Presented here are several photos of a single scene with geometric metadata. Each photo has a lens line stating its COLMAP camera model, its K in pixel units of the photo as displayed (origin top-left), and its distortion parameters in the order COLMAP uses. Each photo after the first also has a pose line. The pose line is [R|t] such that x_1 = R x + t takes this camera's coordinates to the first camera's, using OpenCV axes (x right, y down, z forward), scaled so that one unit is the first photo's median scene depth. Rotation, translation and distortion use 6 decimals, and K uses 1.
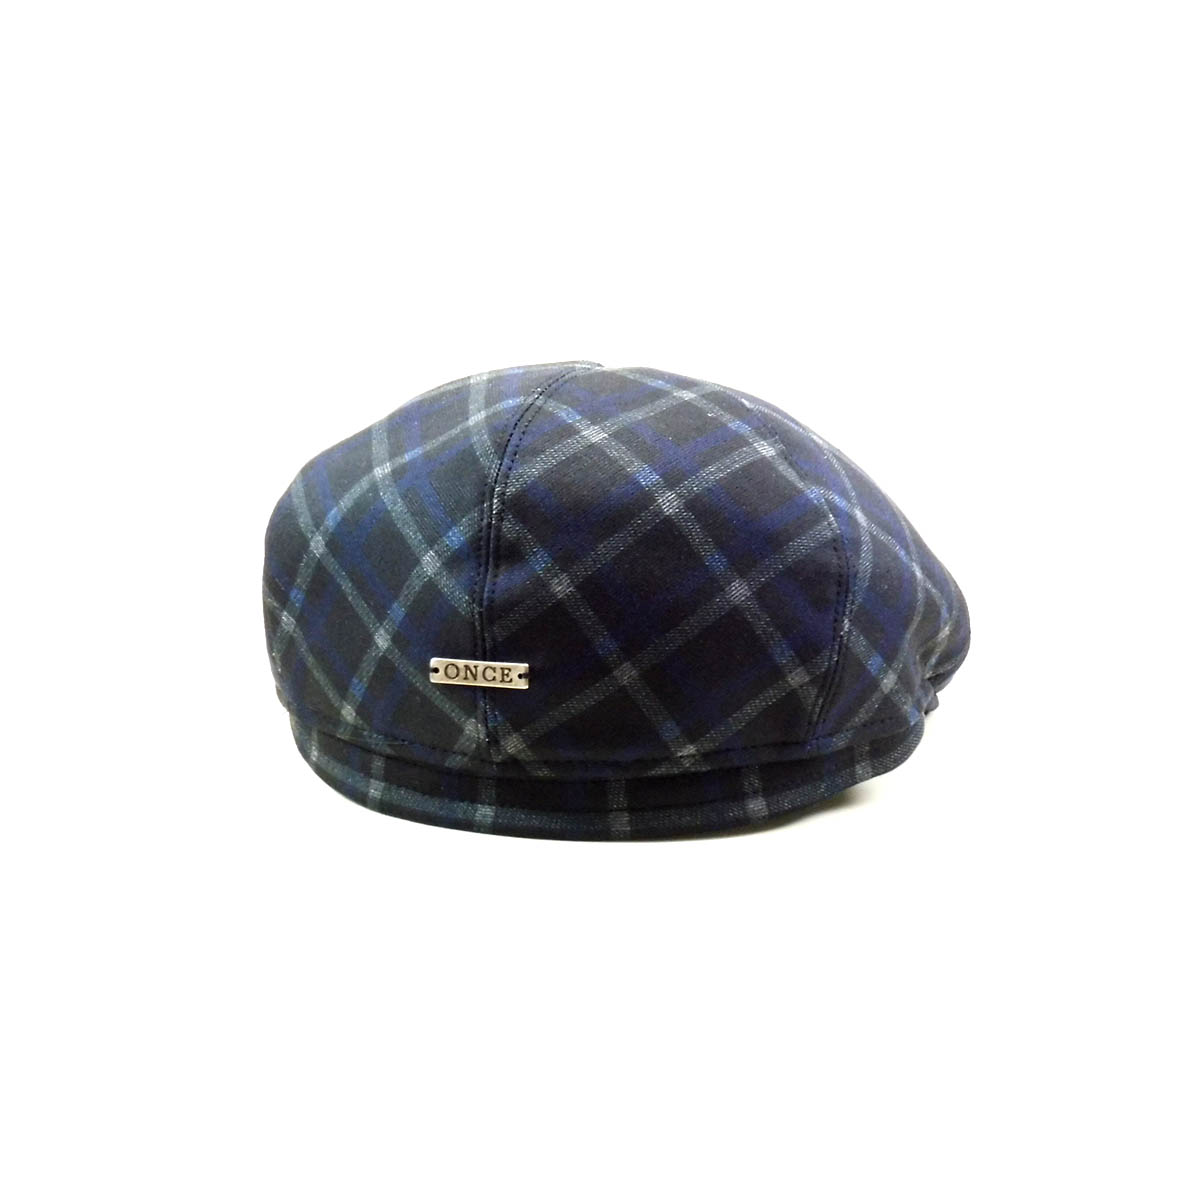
lens RADIAL K [[3940.2, 0, 600.0], [0, 3940.2, 600.0], [0, 0, 1]] dist [1.162887, -38.993314]
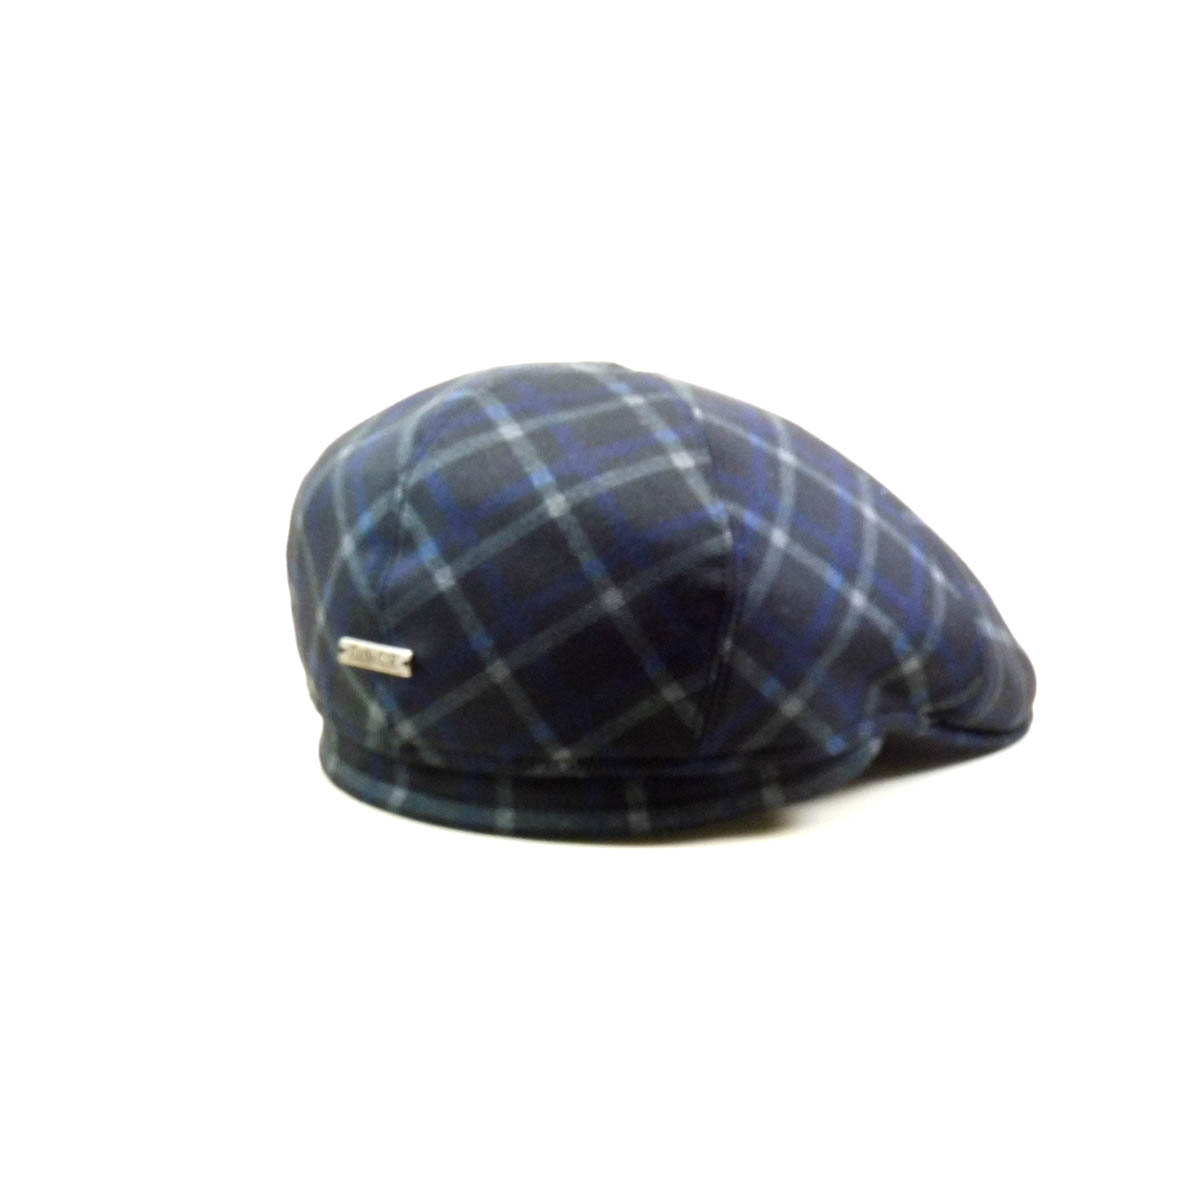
lens RADIAL K [[3940.2, 0, 600.0], [0, 3940.2, 600.0], [0, 0, 1]] dist [1.162887, -38.993314]
pose [[0.920807, 0.091814, -0.379057, 0.405189], [-0.090394, 0.995672, 0.021583, -0.023129], [0.379398, 0.014391, 0.925121, 0.079772]]
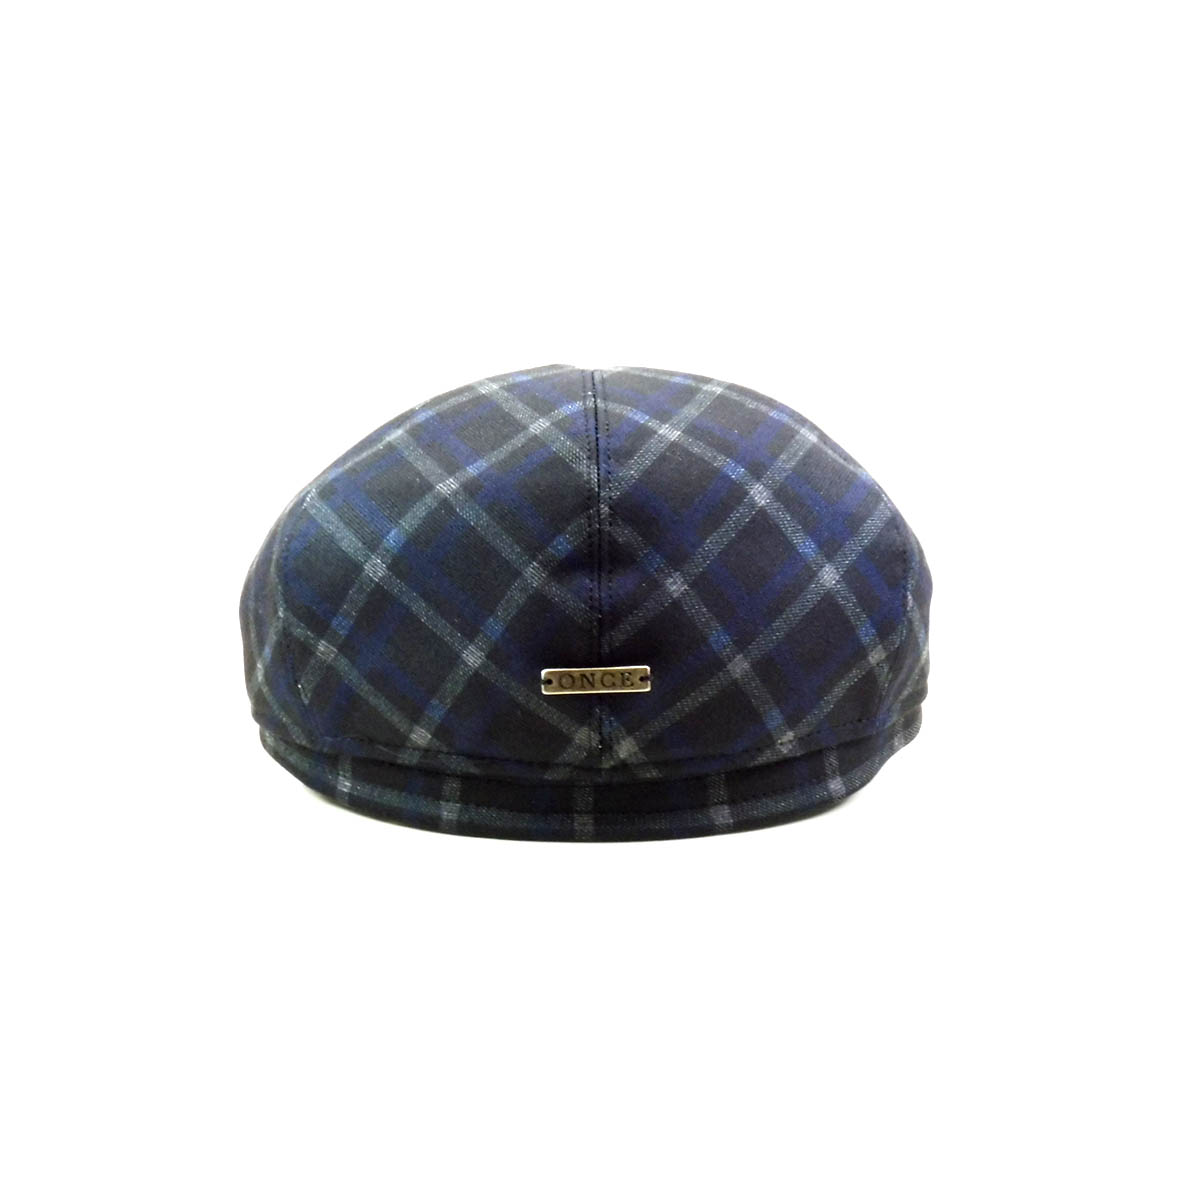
lens RADIAL K [[3940.2, 0, 600.0], [0, 3940.2, 600.0], [0, 0, 1]] dist [1.162887, -38.993314]
pose [[0.922499, -0.087607, 0.375927, -0.399127], [0.088654, 0.995956, 0.014551, -0.015848], [-0.375681, 0.019904, 0.926535, 0.078805]]
